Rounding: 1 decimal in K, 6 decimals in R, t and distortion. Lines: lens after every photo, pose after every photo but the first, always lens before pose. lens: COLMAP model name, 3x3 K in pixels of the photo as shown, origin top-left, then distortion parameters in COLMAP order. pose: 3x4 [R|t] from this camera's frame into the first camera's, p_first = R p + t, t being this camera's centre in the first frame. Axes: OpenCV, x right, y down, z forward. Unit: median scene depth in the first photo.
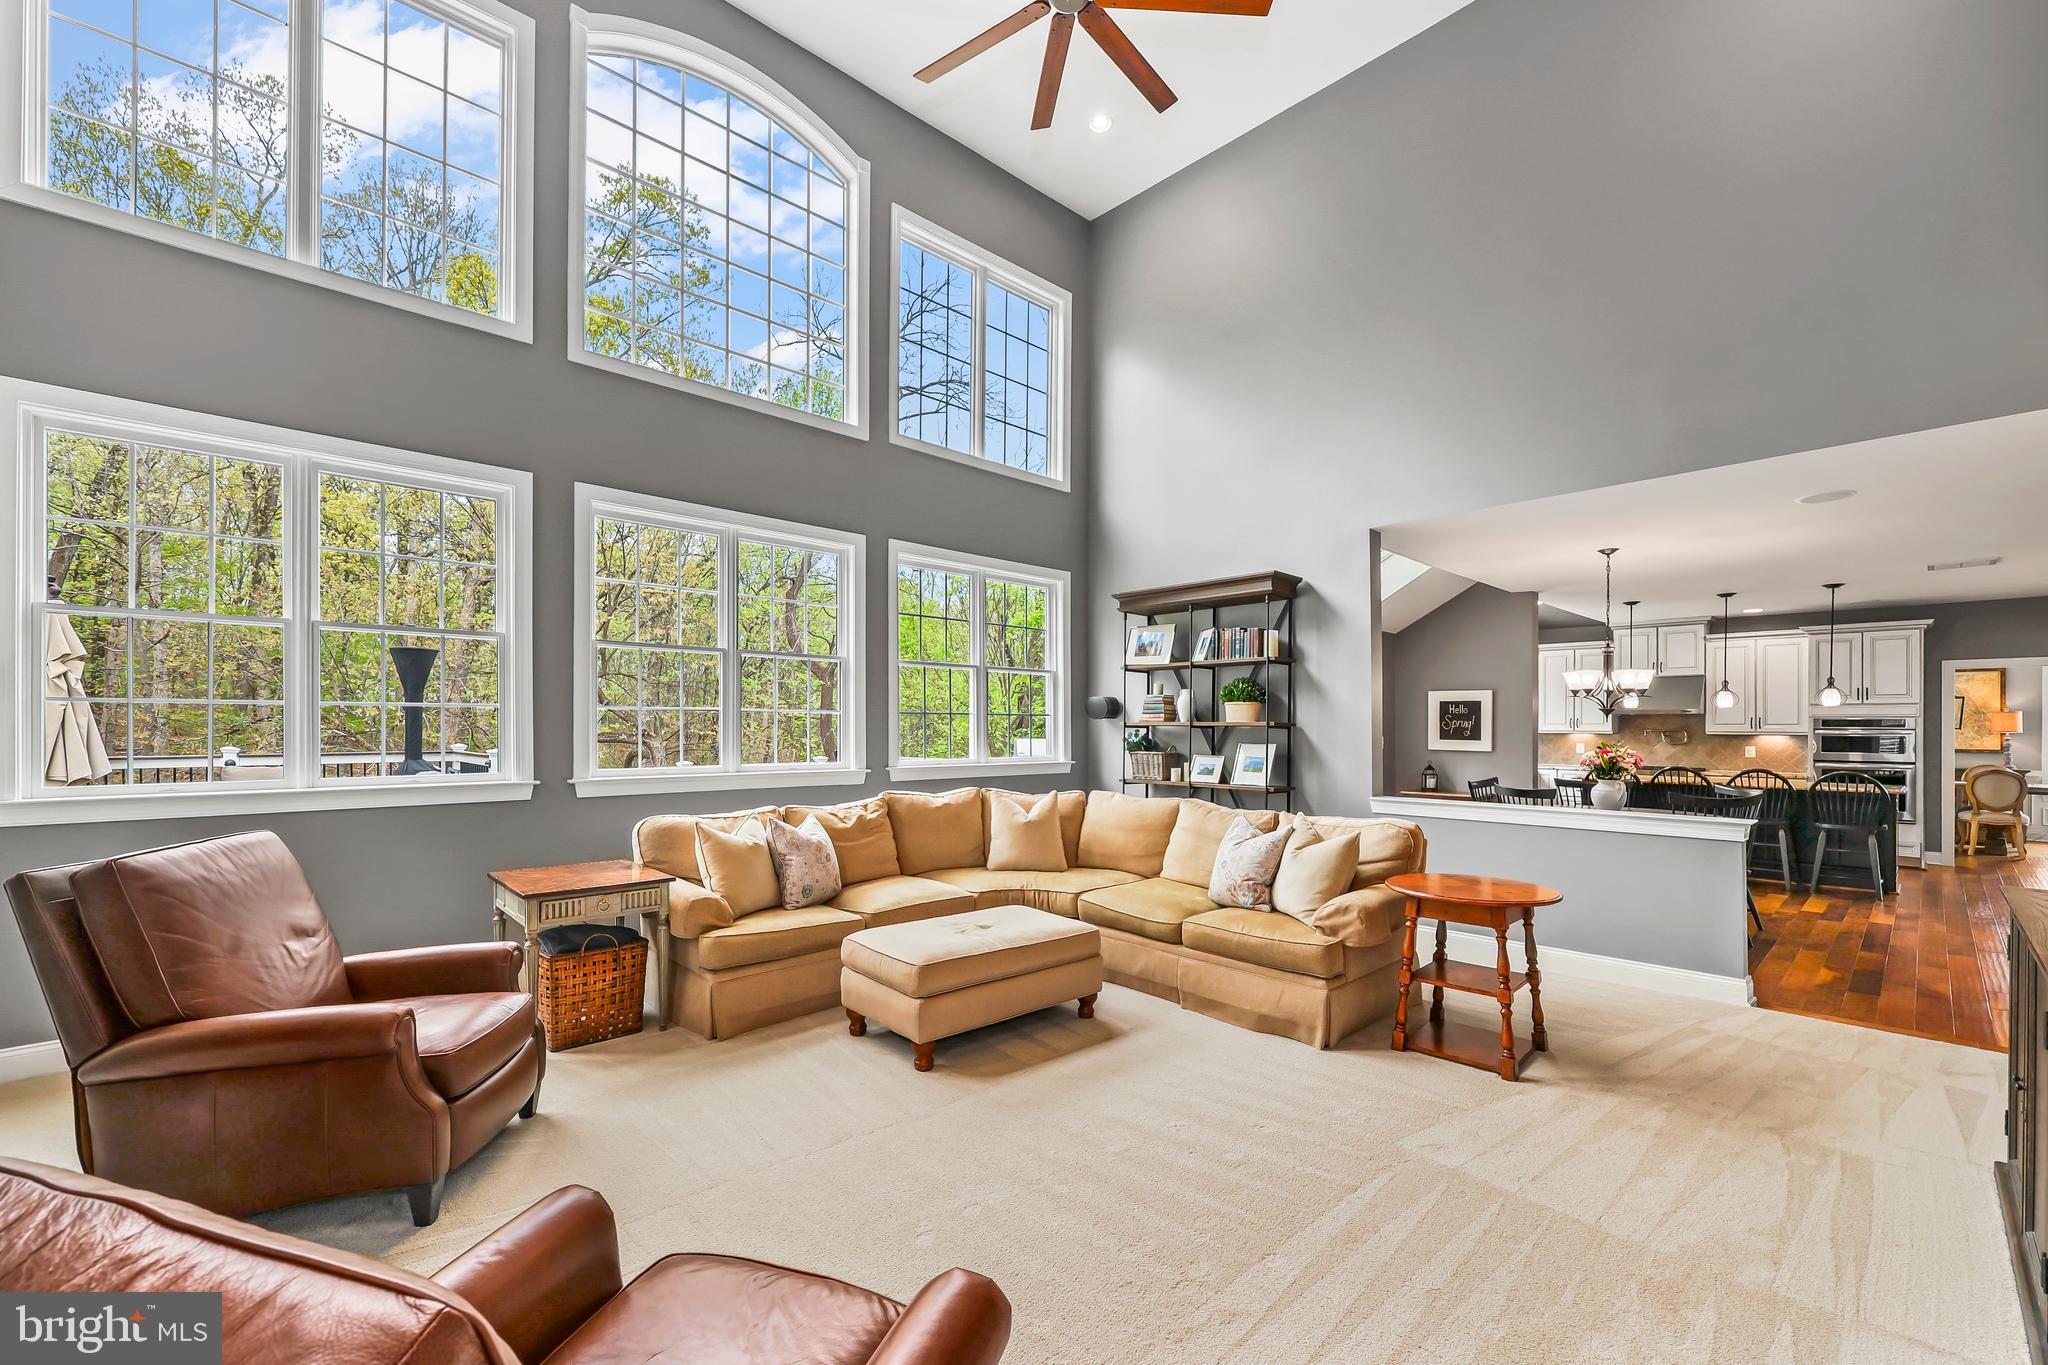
lens RADIAL K [[836.7, 0, 1020.0], [0, 836.7, 719.5], [0, 0, 1]] dist [0.000010, -0.000597]
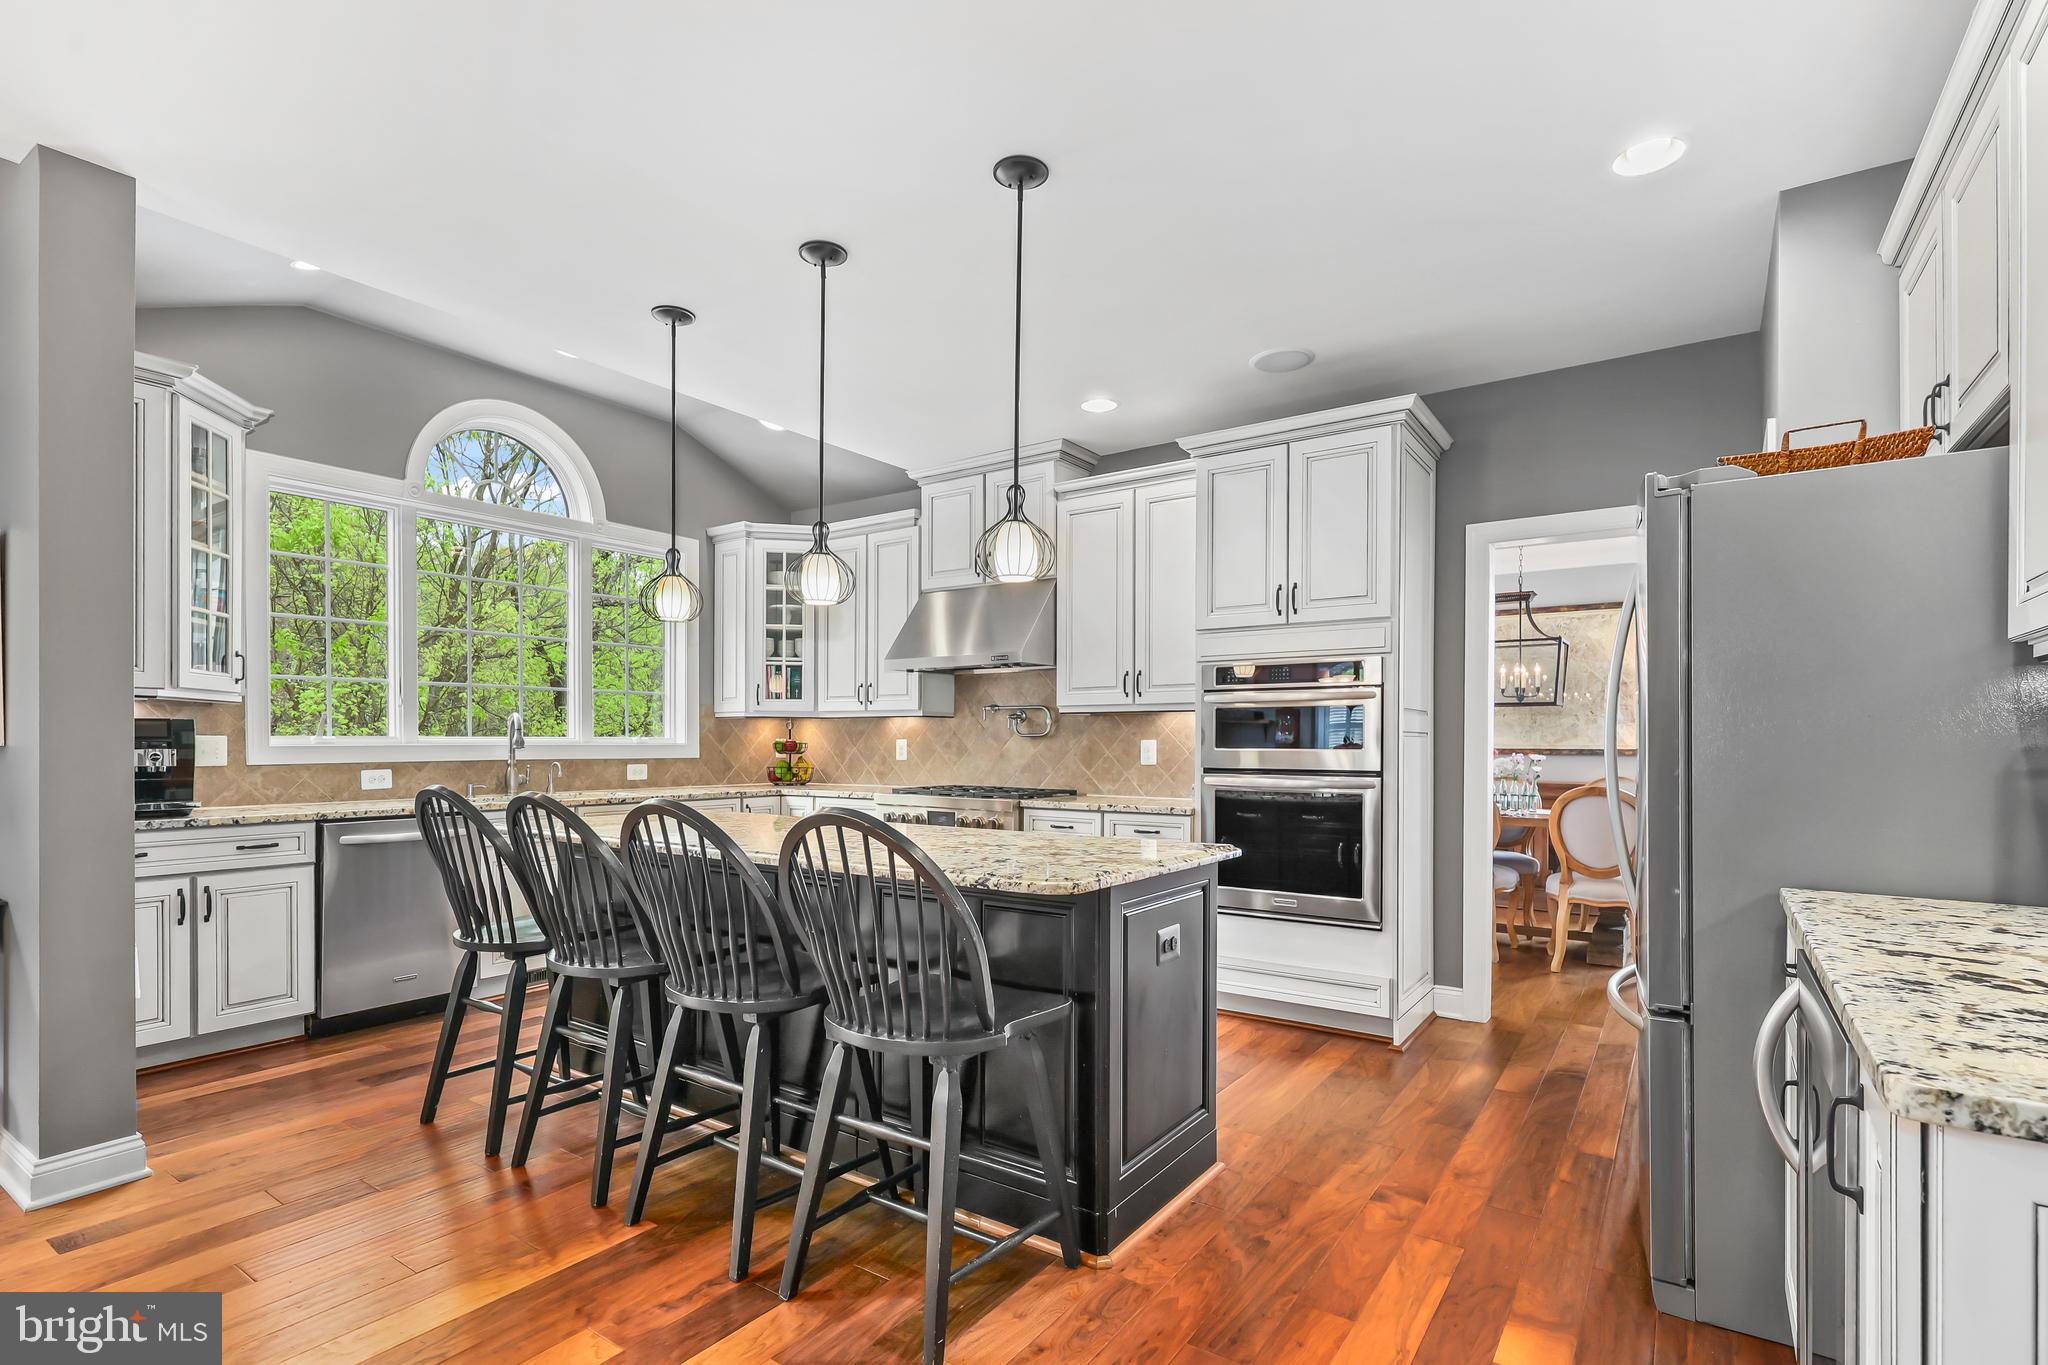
lens RADIAL K [[949.8, 0, 1015.4], [0, 949.8, 757.3], [0, 0, 1]] dist [-0.001957, -0.001079]
pose [[0.978522, -0.006172, 0.206050, 0.780512], [0.001270, 0.999713, 0.023912, 0.032606], [-0.206139, -0.023137, 0.978249, 0.580339]]
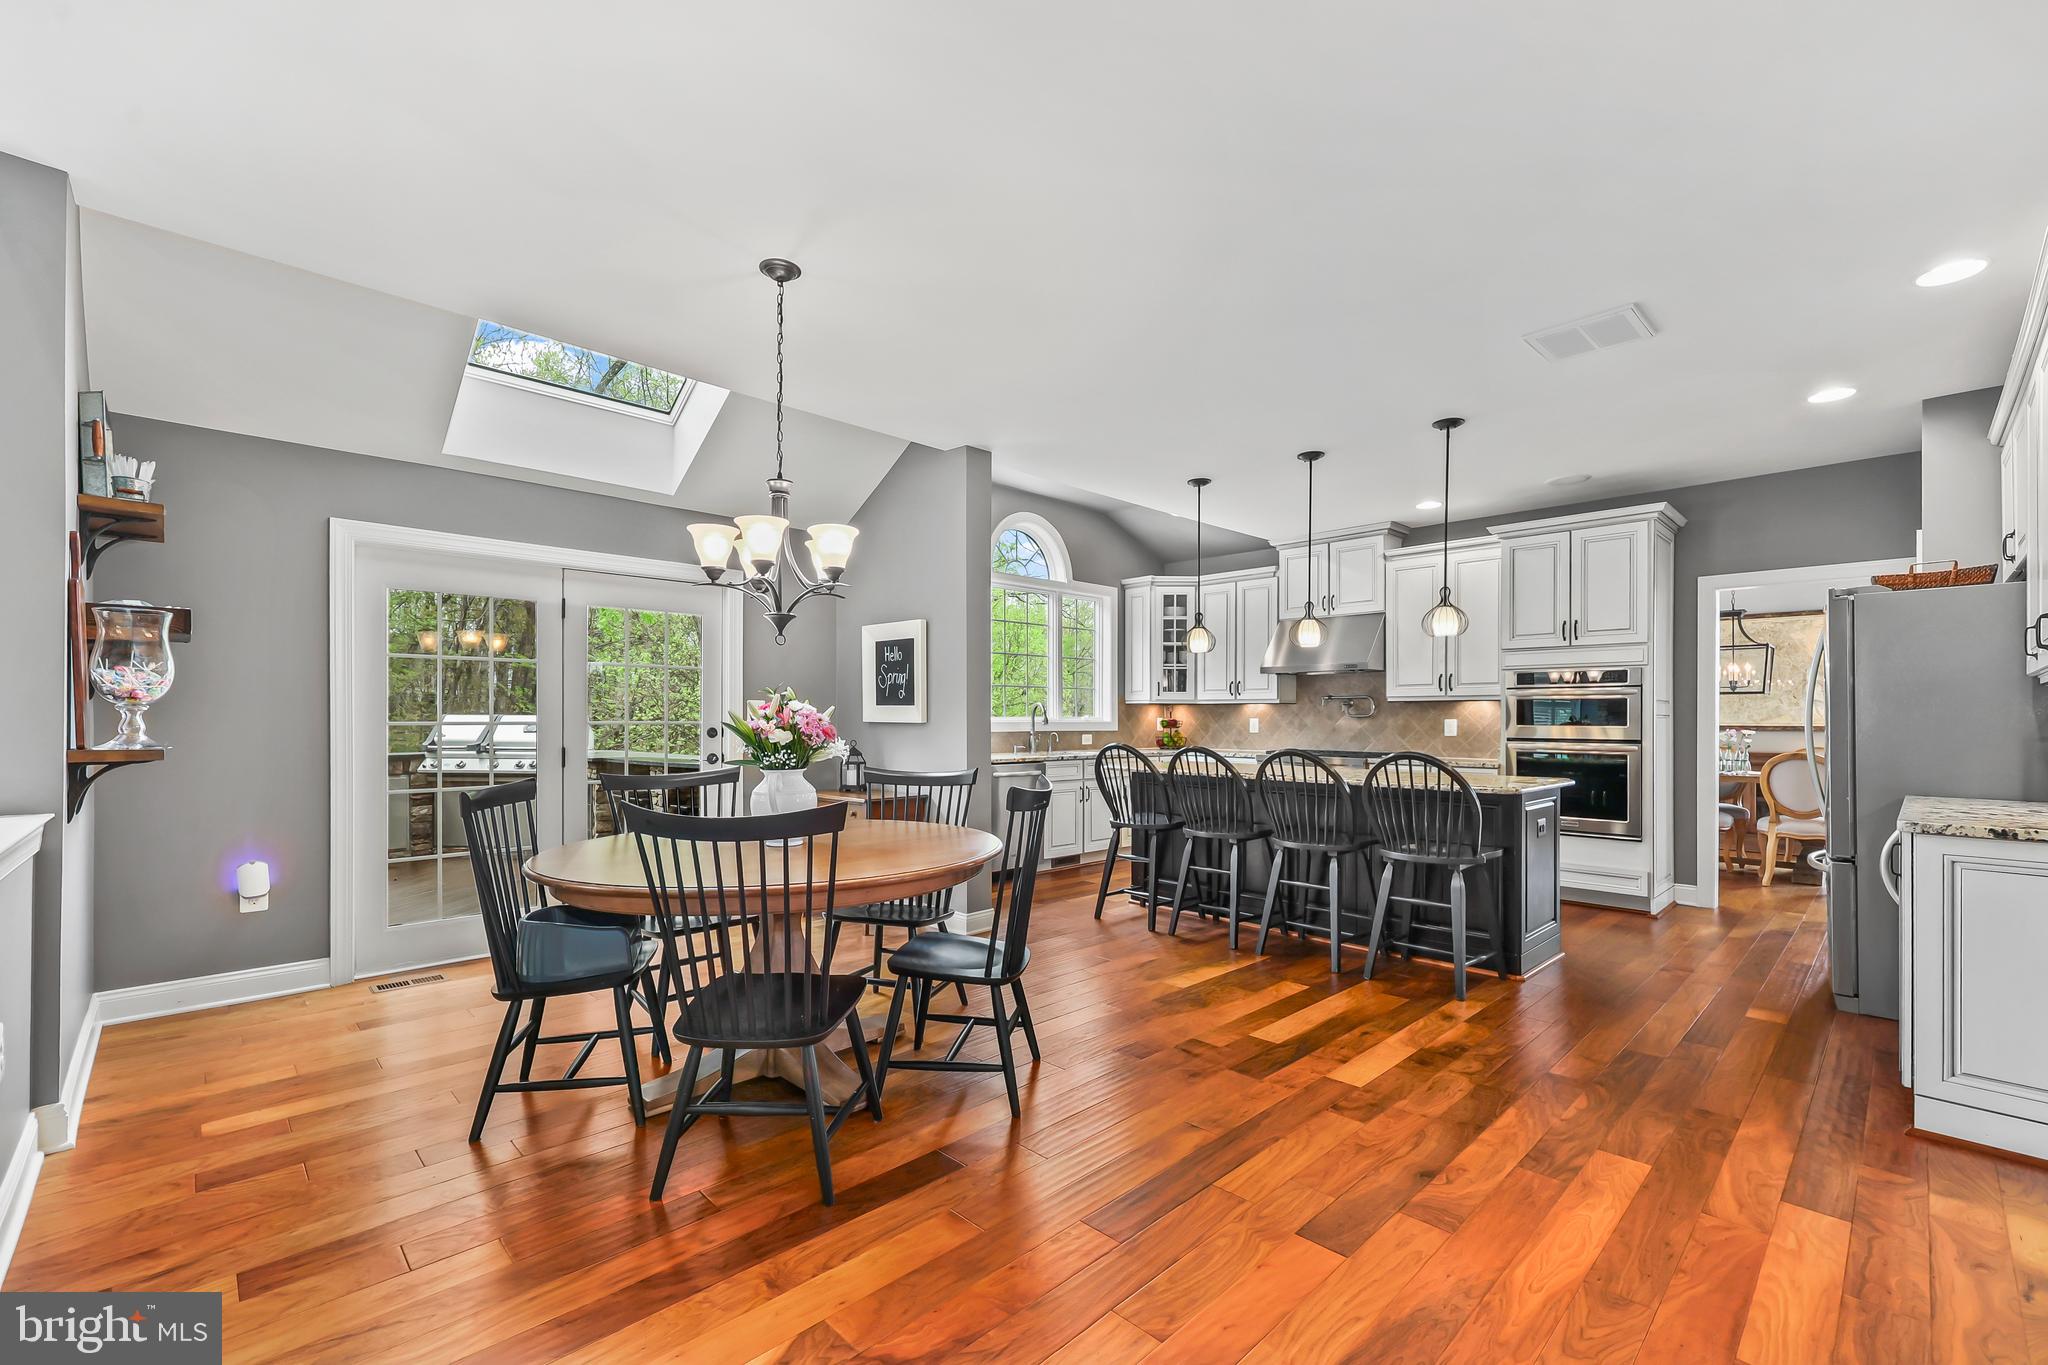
lens RADIAL K [[836.7, 0, 1029.8], [0, 836.7, 721.3], [0, 0, 1]] dist [0.000010, -0.000597]
pose [[0.999894, -0.001868, 0.014444, 0.592066], [0.001713, 0.999941, 0.010738, 0.029025], [-0.014463, -0.010712, 0.999838, 0.382331]]
